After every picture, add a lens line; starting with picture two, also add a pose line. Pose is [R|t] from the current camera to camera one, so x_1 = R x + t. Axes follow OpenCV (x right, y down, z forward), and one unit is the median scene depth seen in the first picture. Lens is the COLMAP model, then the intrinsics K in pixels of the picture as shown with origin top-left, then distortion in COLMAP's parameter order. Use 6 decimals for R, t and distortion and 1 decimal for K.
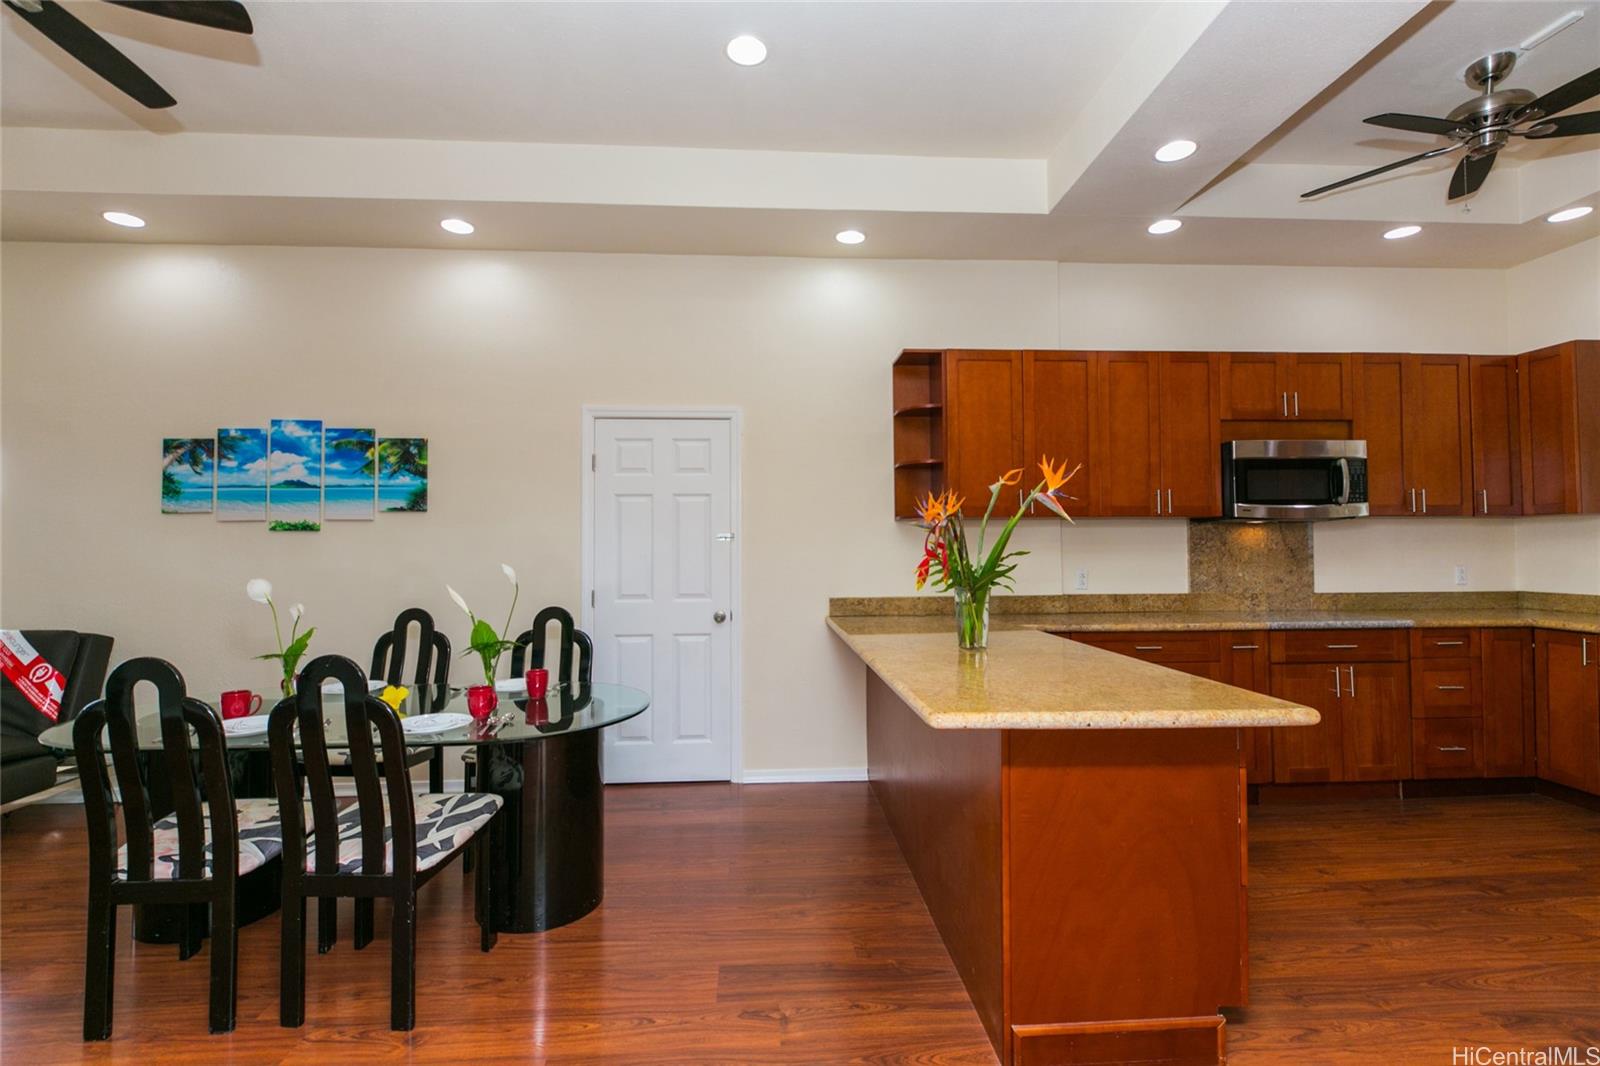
lens RADIAL K [[717.1, 0, 796.9], [0, 717.1, 536.5], [0, 0, 1]] dist [0.009933, -0.004490]
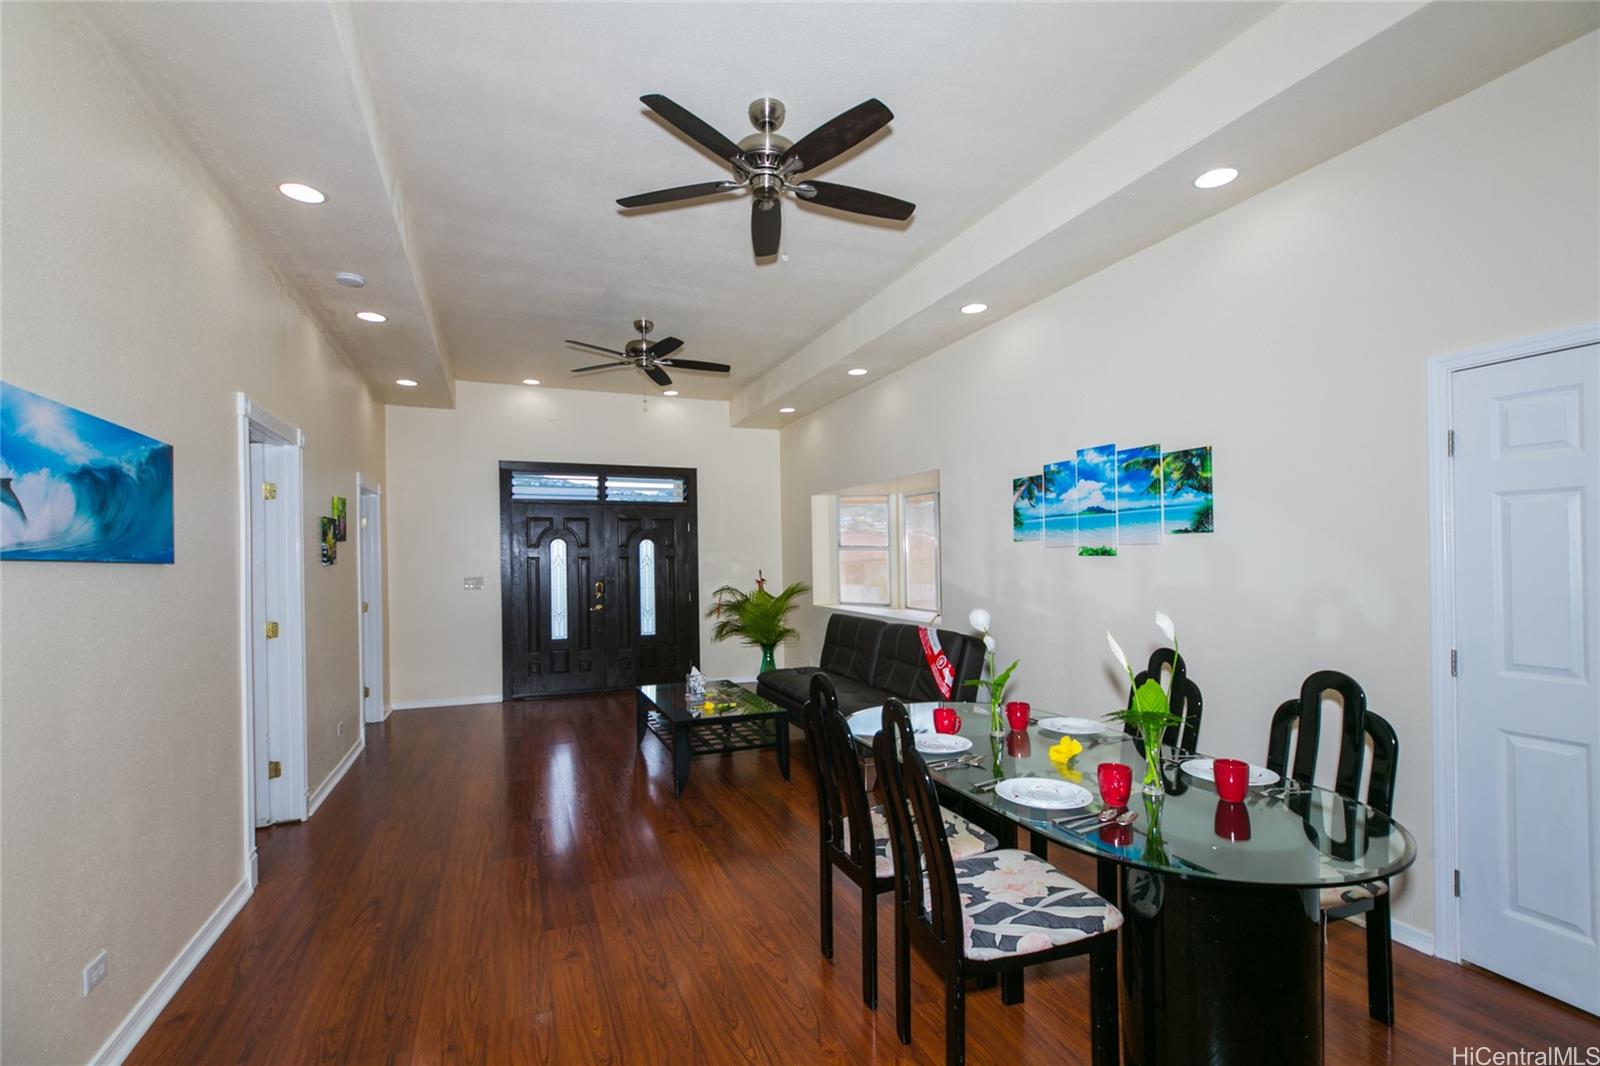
lens RADIAL K [[717.1, 0, 798.0], [0, 717.1, 553.5], [0, 0, 1]] dist [0.009933, -0.004490]
pose [[0.309978, -0.004022, -0.950735, 0.137544], [0.020058, 0.999796, 0.002310, -0.022331], [0.950532, -0.019786, 0.309995, 0.283831]]
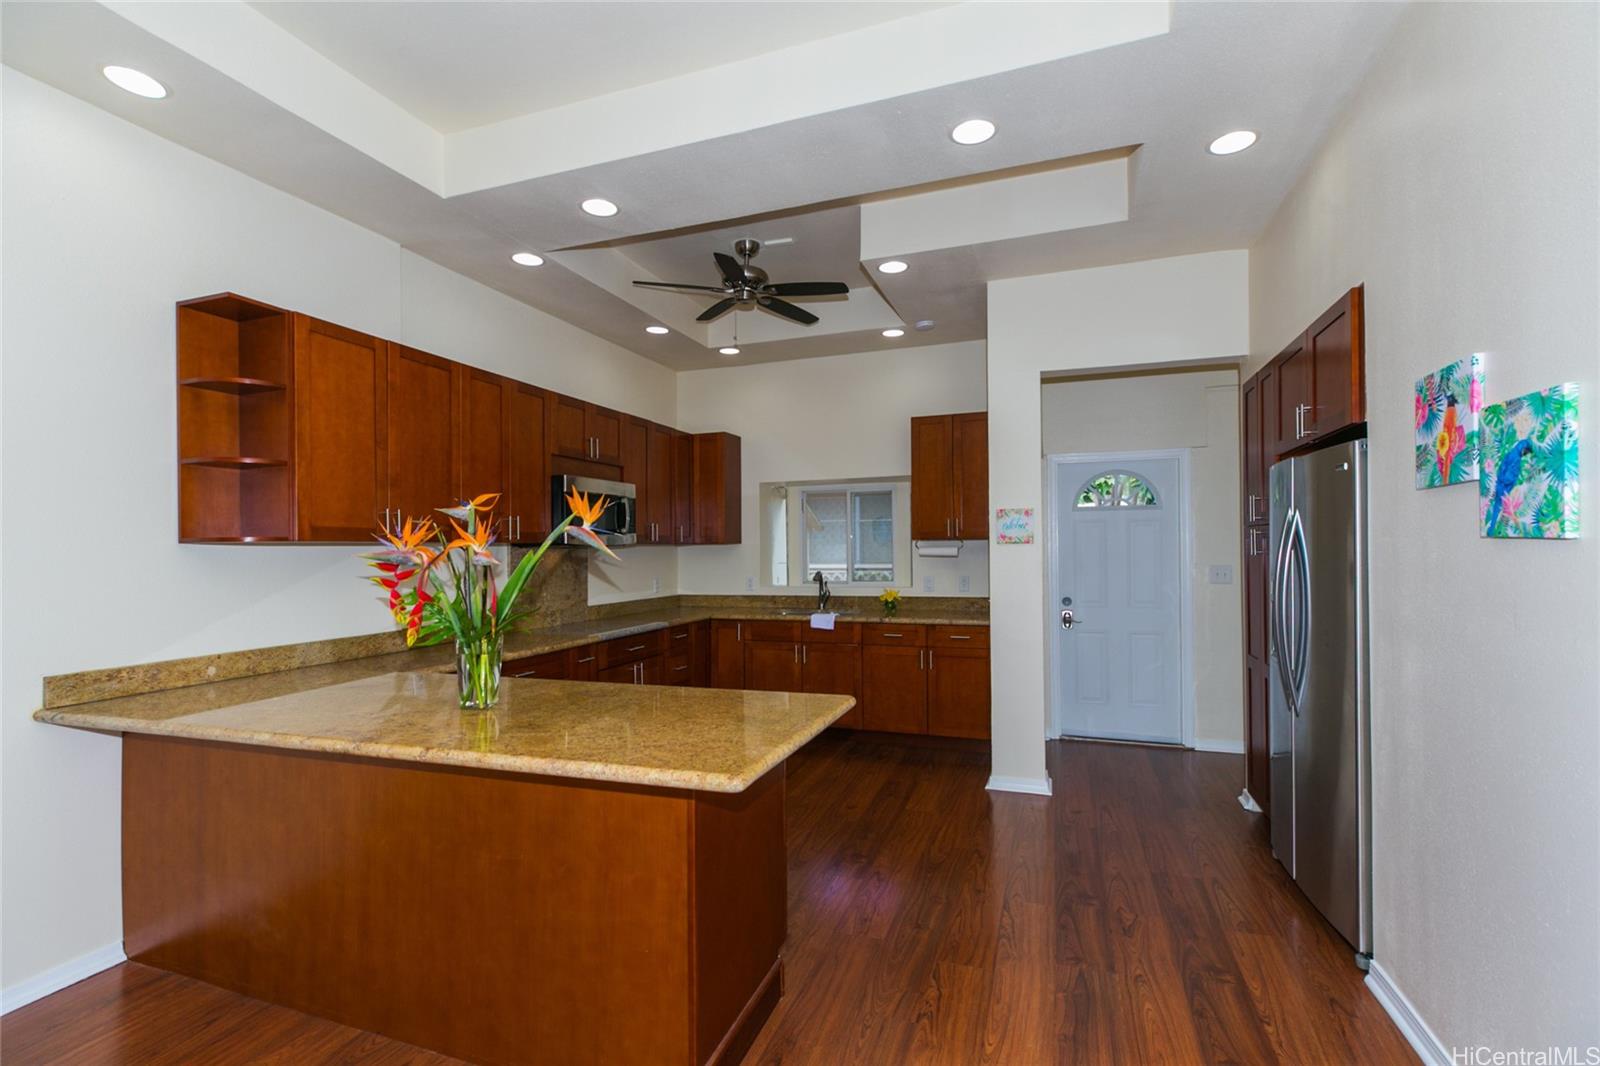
lens RADIAL K [[717.1, 0, 812.5], [0, 717.1, 548.5], [0, 0, 1]] dist [0.009933, -0.004490]
pose [[0.384704, 0.002713, 0.923036, -0.265054], [-0.004169, 0.999991, -0.001201, -0.020356], [-0.923031, -0.003386, 0.384712, 0.226313]]
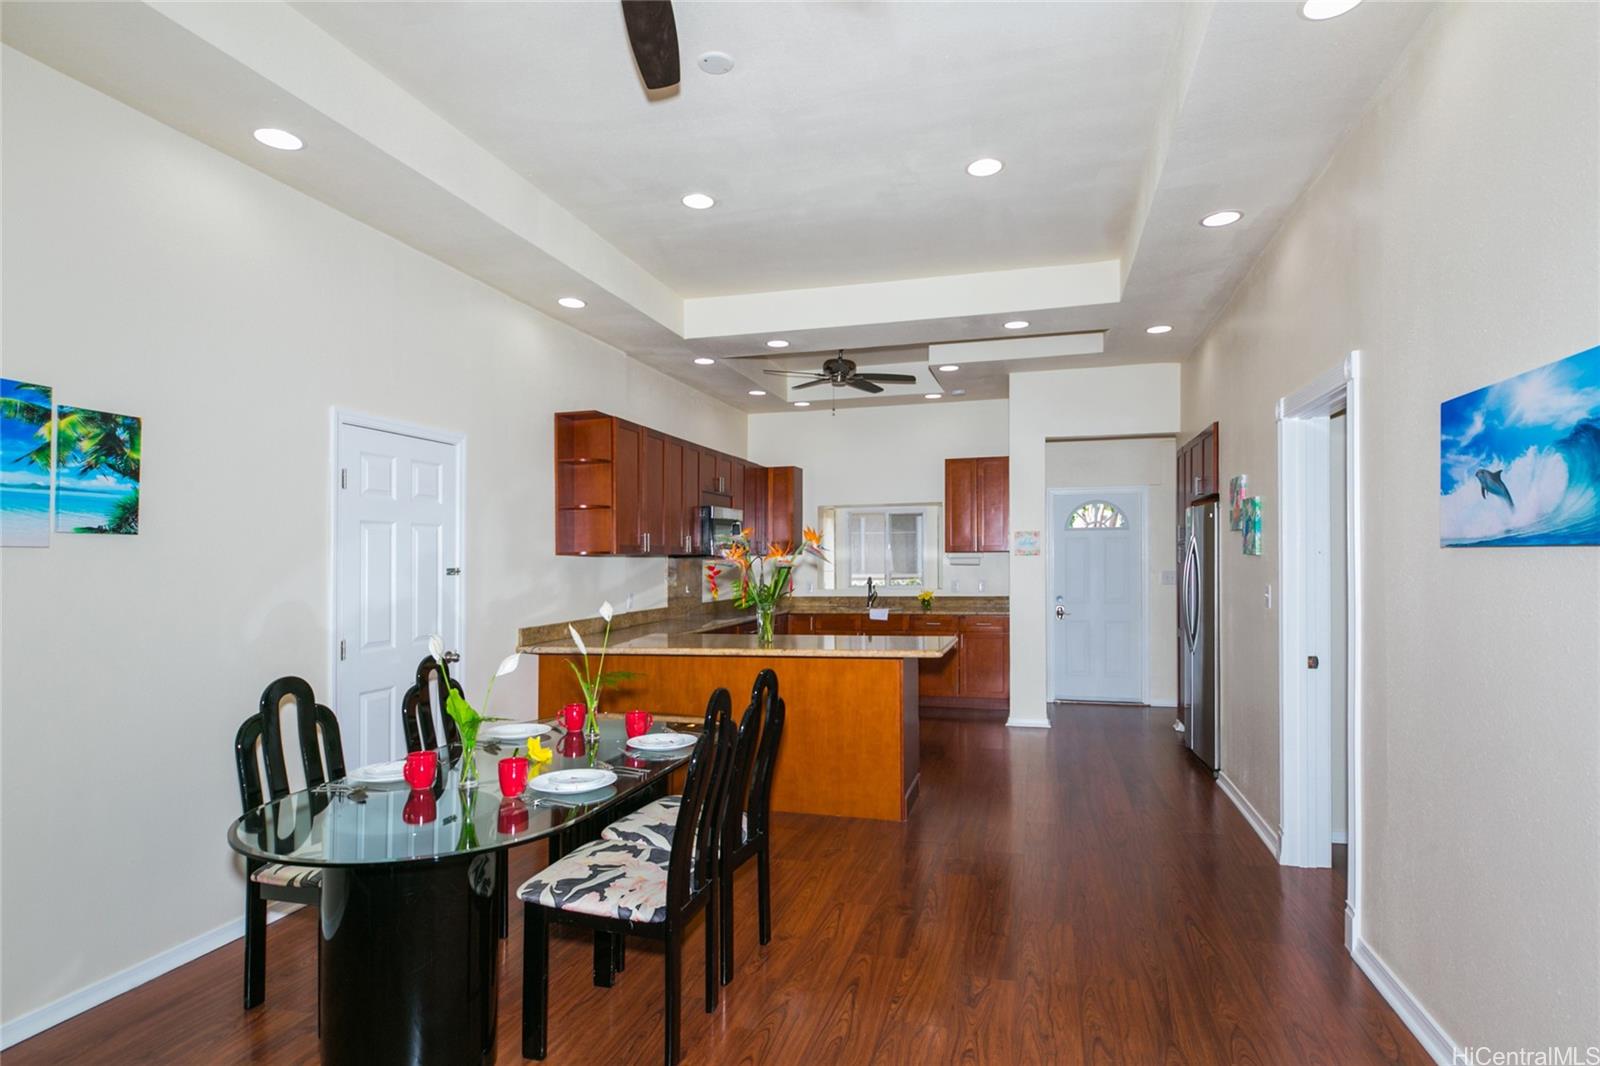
lens RADIAL K [[848.7, 0, 818.0], [0, 848.7, 572.3], [0, 0, 1]] dist [0.006049, -0.000651]
pose [[0.314772, -0.010604, 0.949108, -1.051601], [-0.005446, 0.999901, 0.012978, -0.015404], [-0.949152, -0.009254, 0.314683, 0.212089]]
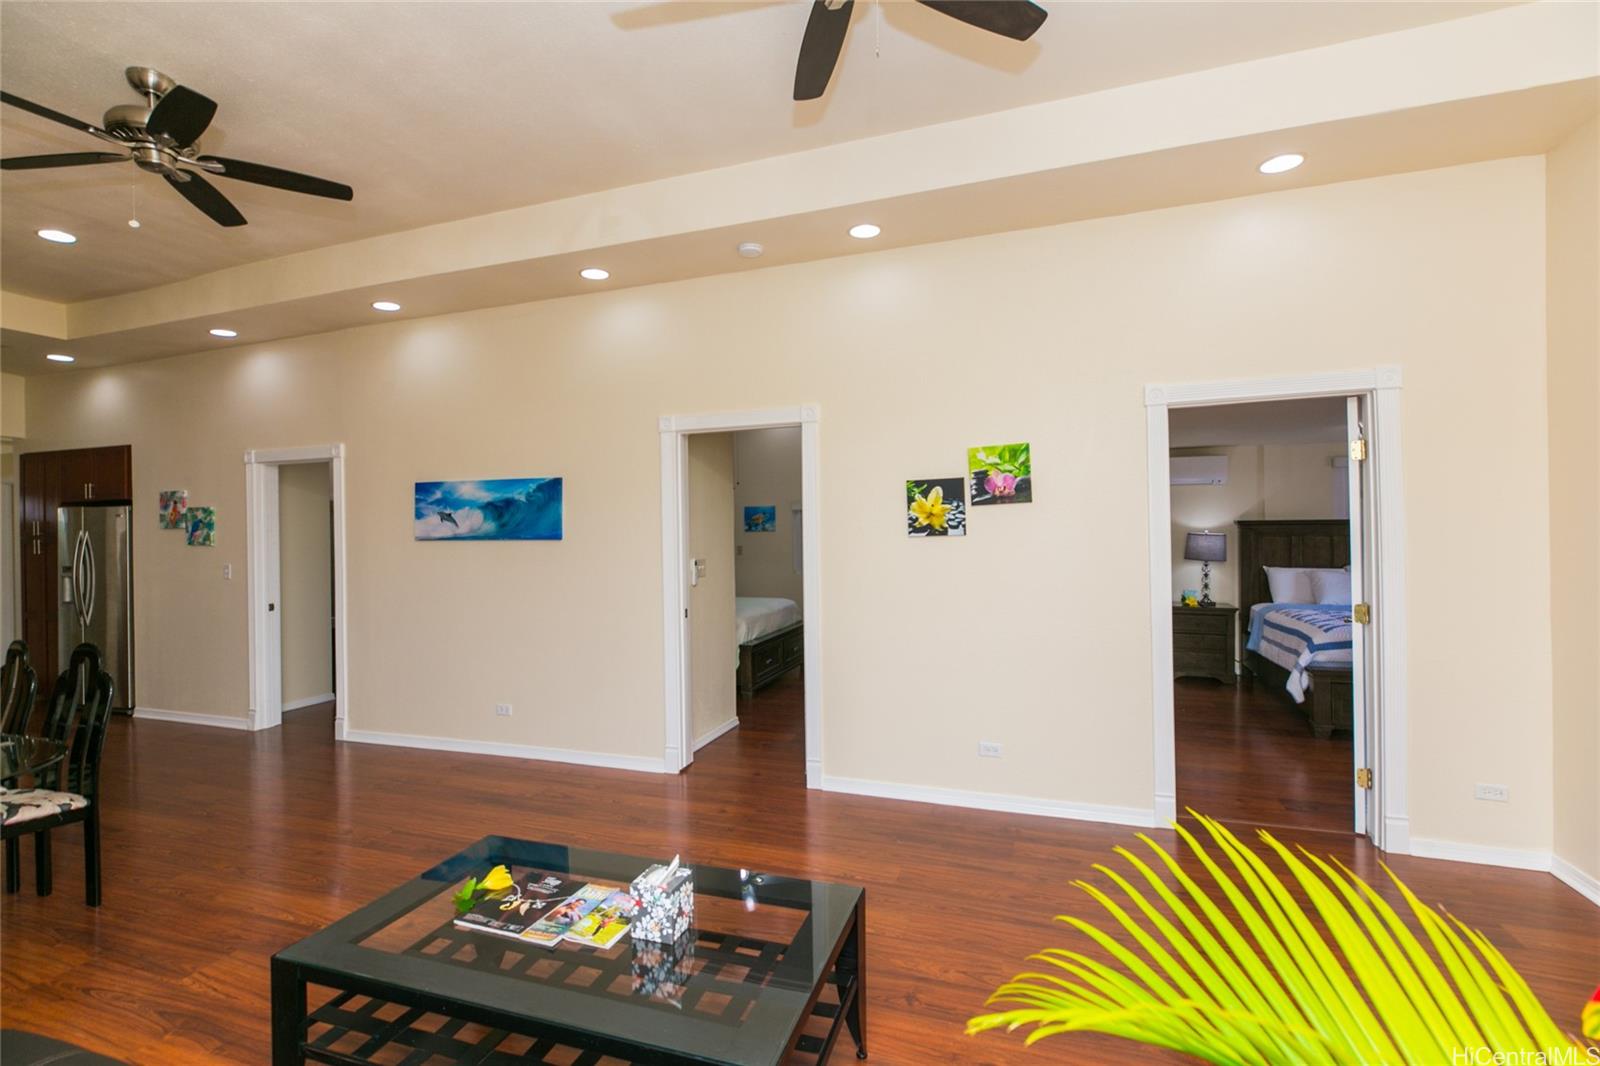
lens RADIAL K [[717.1, 0, 766.5], [0, 717.1, 533.5], [0, 0, 1]] dist [0.009933, -0.004490]
pose [[-0.914025, 0.021801, 0.405073, -1.436456], [0.015190, 0.999694, -0.019527, -0.004919], [-0.405374, -0.011695, -0.914076, 0.912376]]
